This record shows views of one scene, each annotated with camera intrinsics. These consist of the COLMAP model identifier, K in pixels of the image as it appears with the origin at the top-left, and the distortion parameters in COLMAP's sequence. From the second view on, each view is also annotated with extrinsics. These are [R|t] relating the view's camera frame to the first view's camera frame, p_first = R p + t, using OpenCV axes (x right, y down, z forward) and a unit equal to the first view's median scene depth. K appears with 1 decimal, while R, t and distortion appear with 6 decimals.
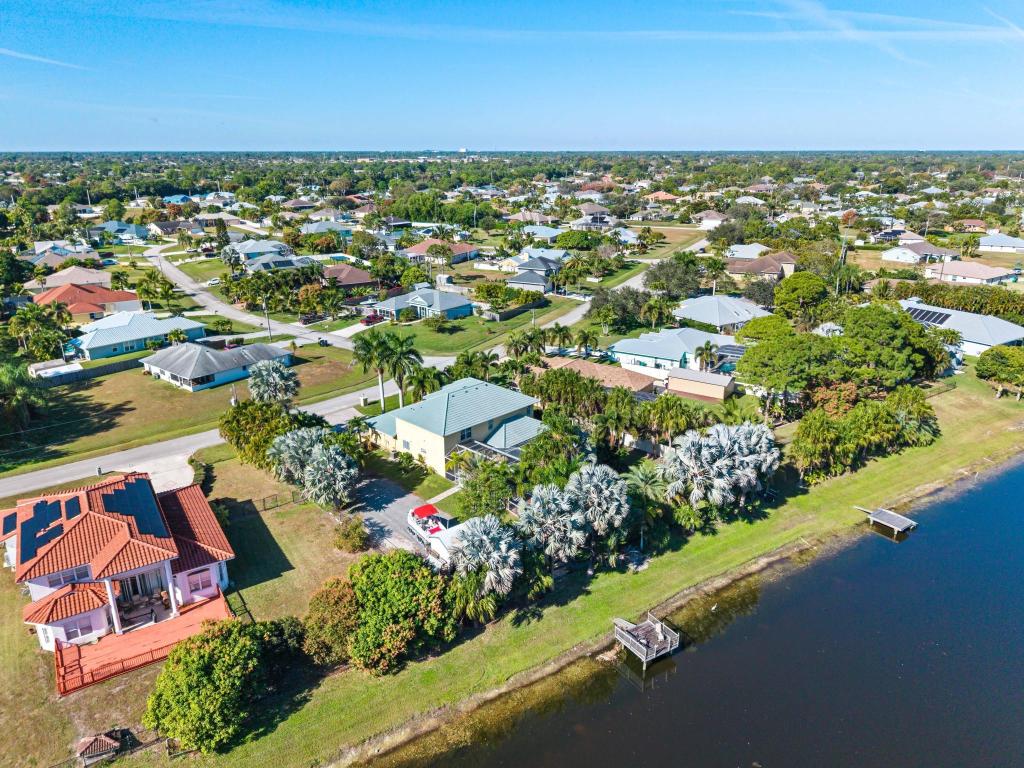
lens RADIAL K [[695.3, 0, 512.0], [0, 695.3, 384.0], [0, 0, 1]] dist [0.061815, -0.082718]
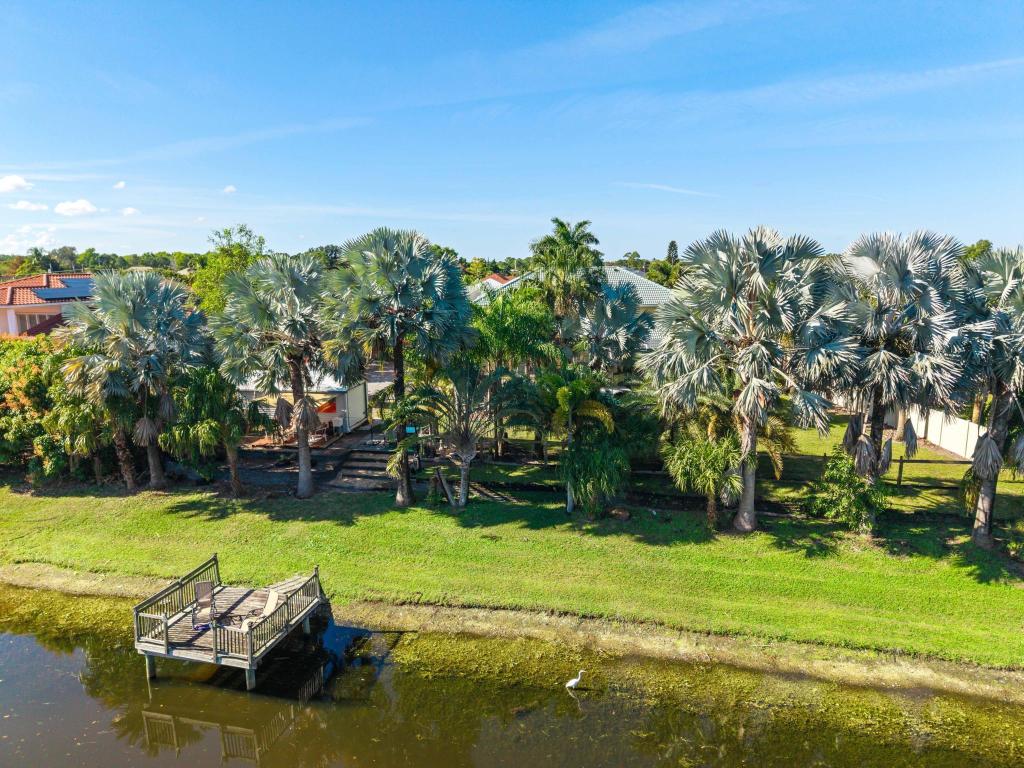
lens RADIAL K [[686.2, 0, 512.0], [0, 686.2, 384.0], [0, 0, 1]] dist [0.037103, -0.036817]
pose [[0.691628, 0.126984, -0.711003, 0.452130], [-0.232251, 0.971240, -0.052461, 0.202243], [0.683893, 0.201415, 0.701229, 0.713556]]
